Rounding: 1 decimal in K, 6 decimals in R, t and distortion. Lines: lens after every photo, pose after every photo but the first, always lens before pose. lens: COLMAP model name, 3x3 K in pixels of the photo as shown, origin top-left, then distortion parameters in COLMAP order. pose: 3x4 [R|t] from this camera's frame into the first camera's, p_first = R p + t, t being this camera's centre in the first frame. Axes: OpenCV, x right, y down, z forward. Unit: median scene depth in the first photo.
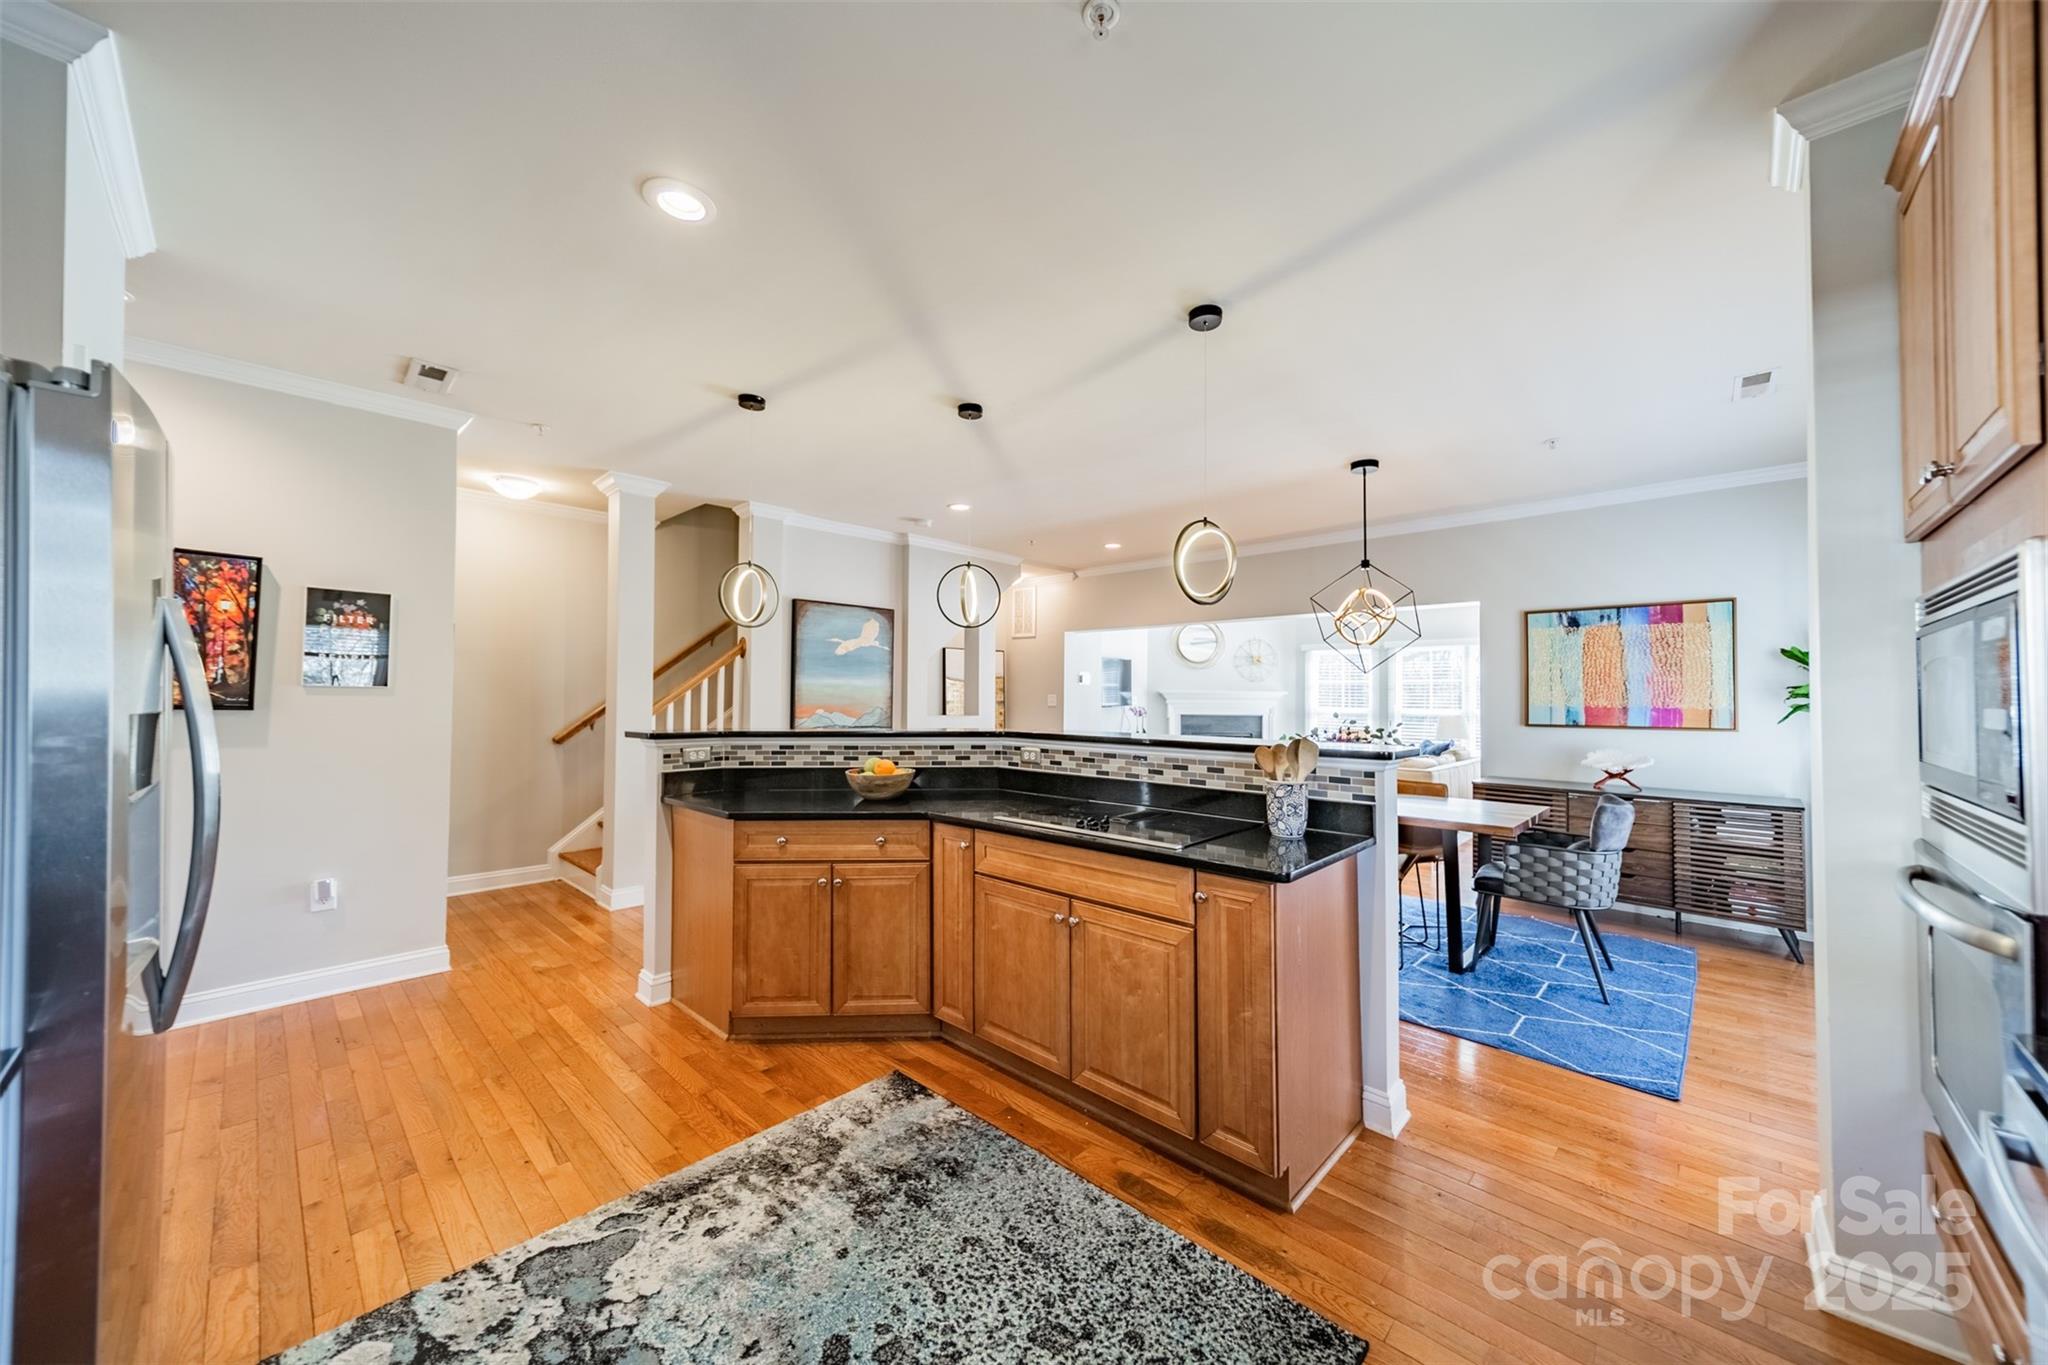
lens RADIAL K [[737.0, 0, 1025.9], [0, 737.0, 683.3], [0, 0, 1]] dist [0.006962, -0.000173]
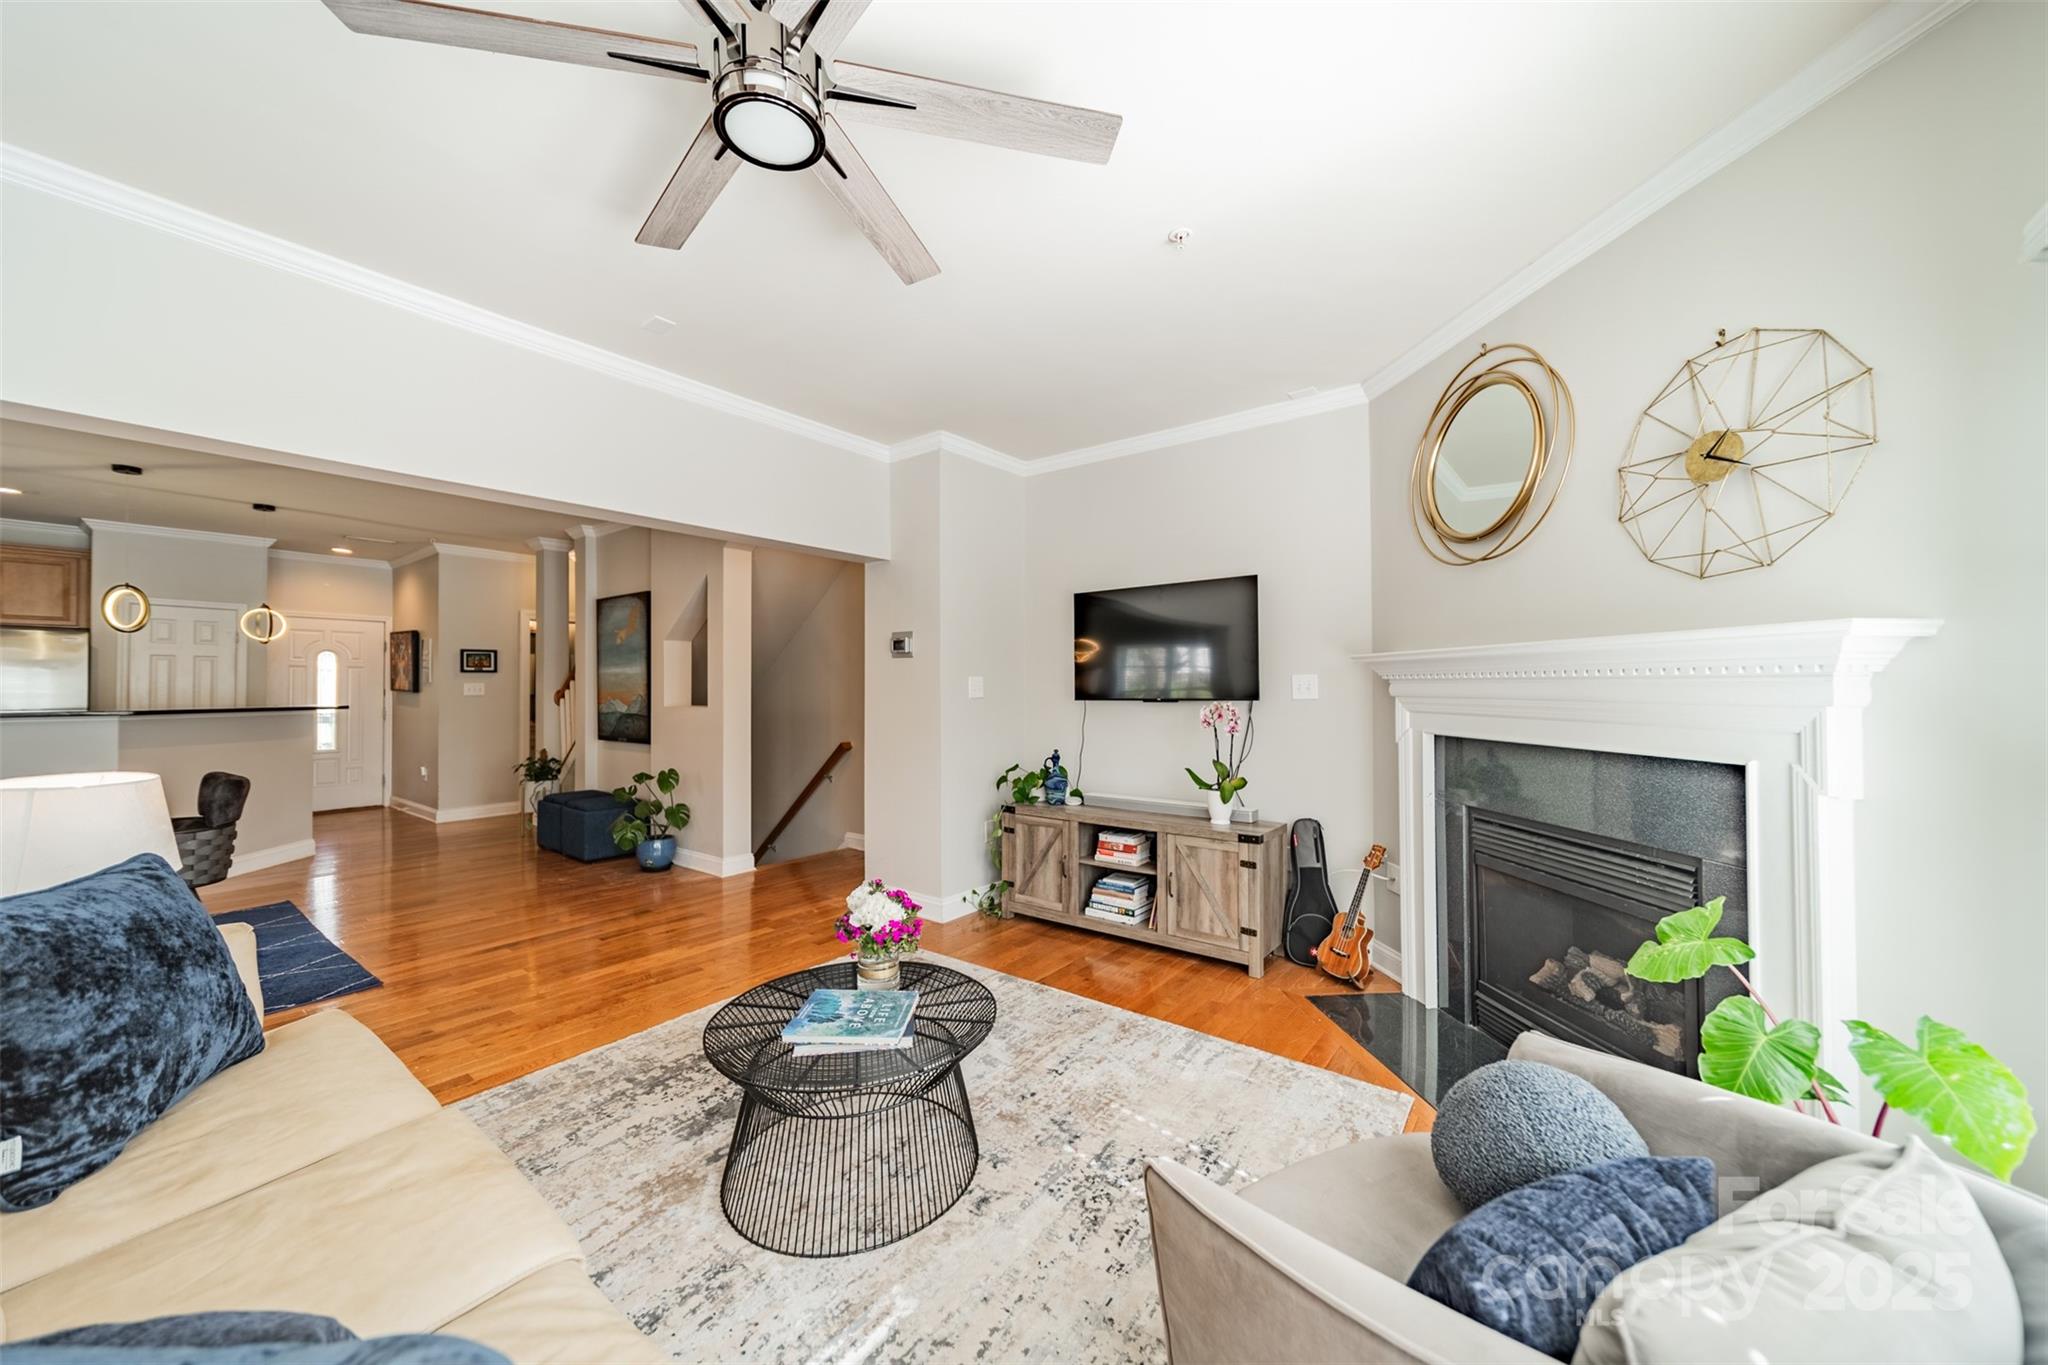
lens RADIAL K [[737.0, 0, 1027.0], [0, 737.0, 685.0], [0, 0, 1]] dist [0.006962, -0.000173]
pose [[0.106433, -0.010917, -0.994260, 2.438052], [0.021396, 0.999733, -0.008687, 0.116349], [0.994090, -0.020348, 0.106638, 4.080794]]
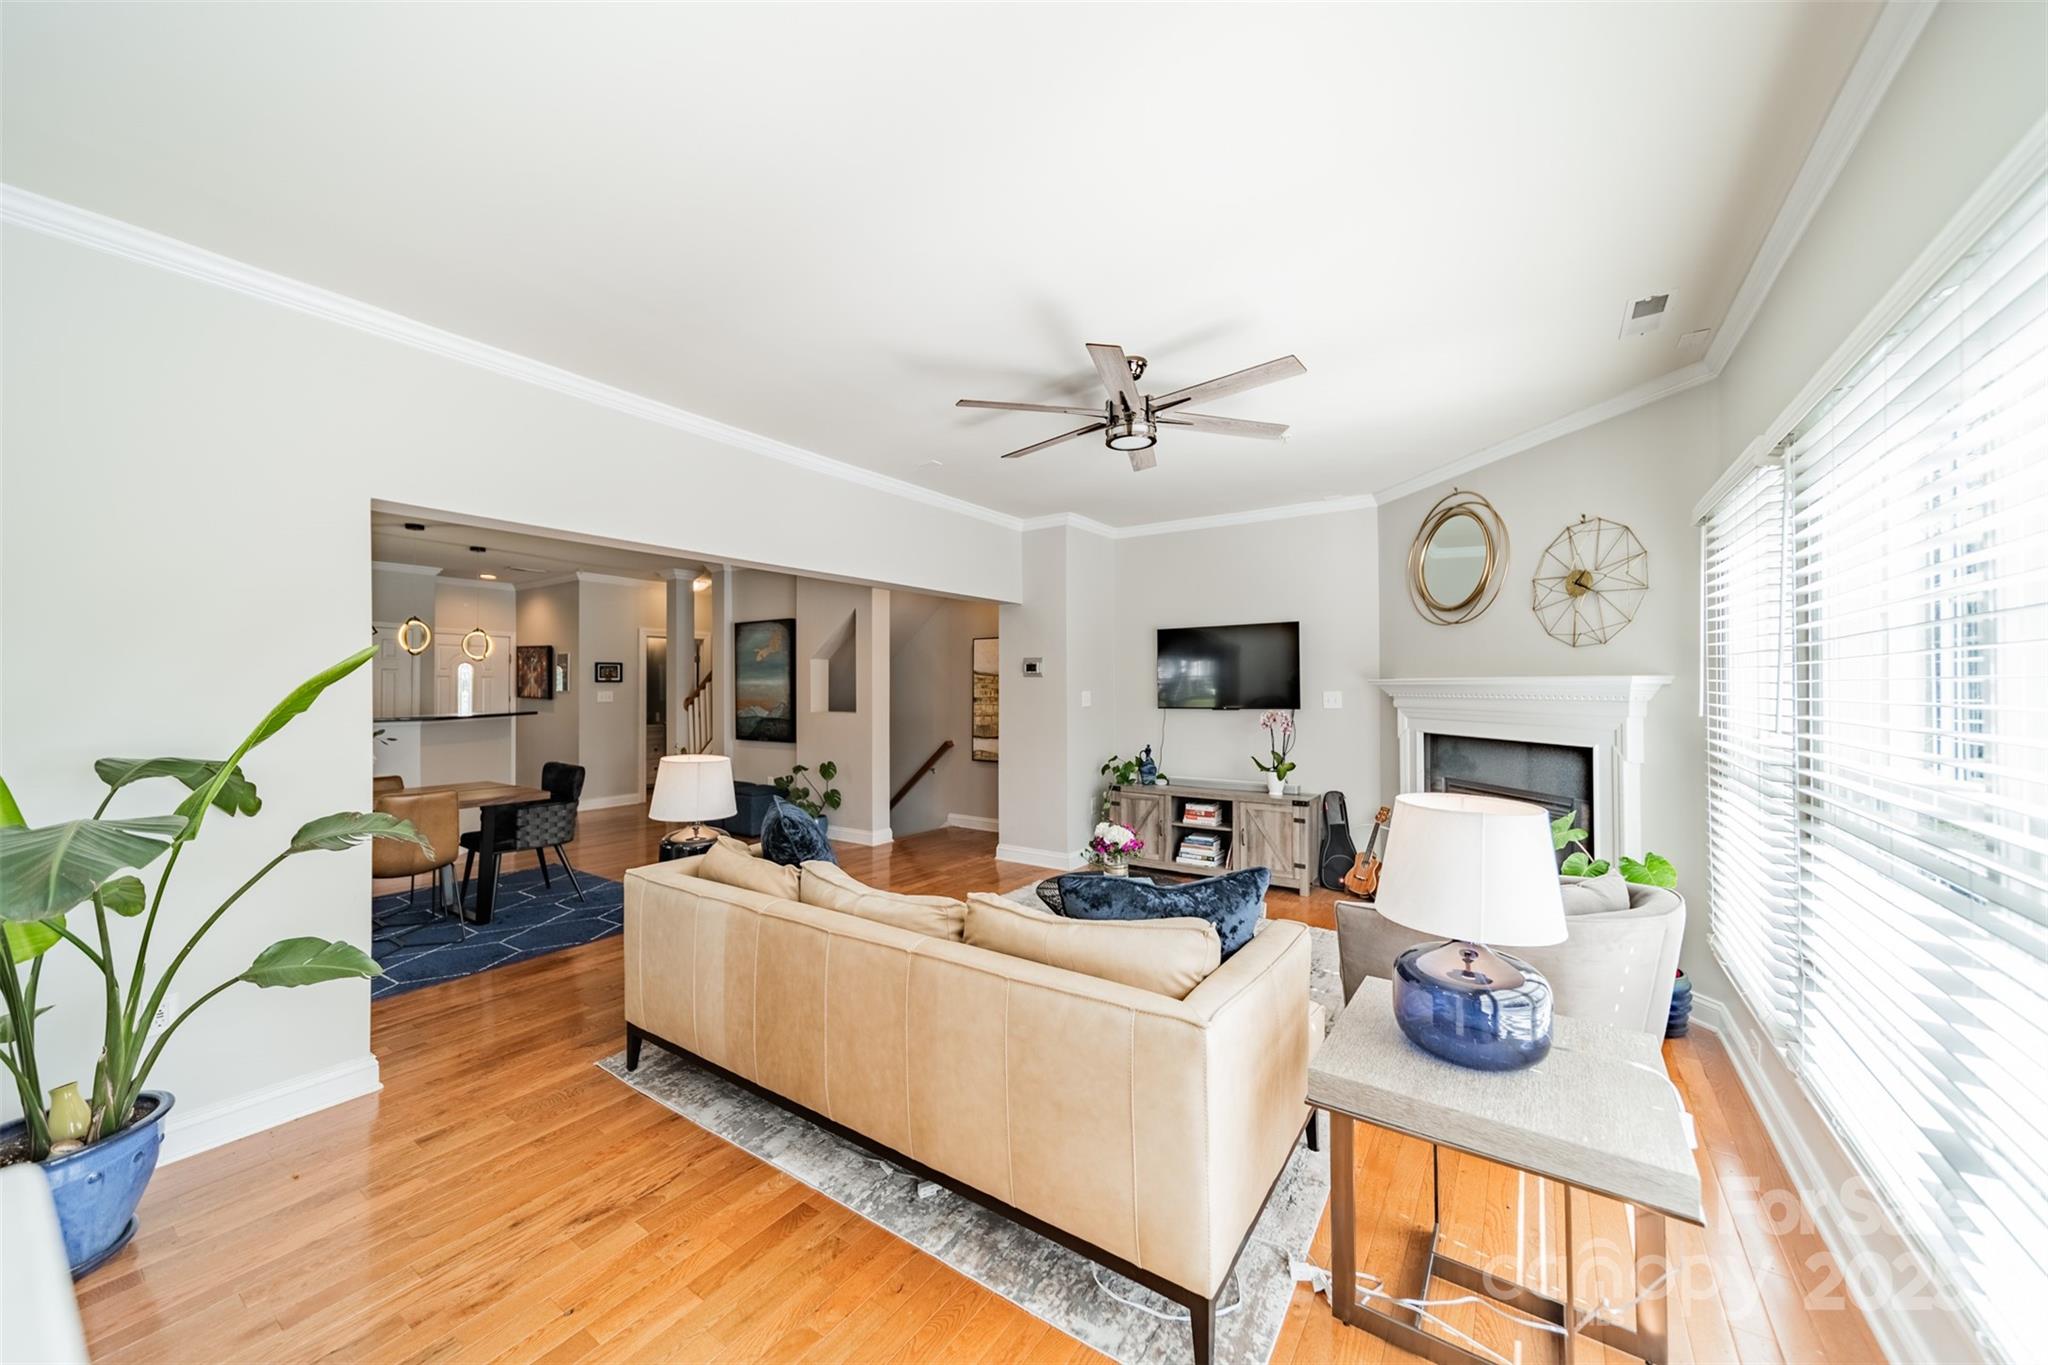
lens RADIAL K [[737.0, 0, 1033.7], [0, 737.0, 686.3], [0, 0, 1]] dist [0.006962, -0.000173]
pose [[0.158996, -0.010211, -0.987226, 3.088470], [0.021213, 0.999751, -0.006924, 0.069778], [0.987051, -0.019841, 0.159173, 3.521266]]
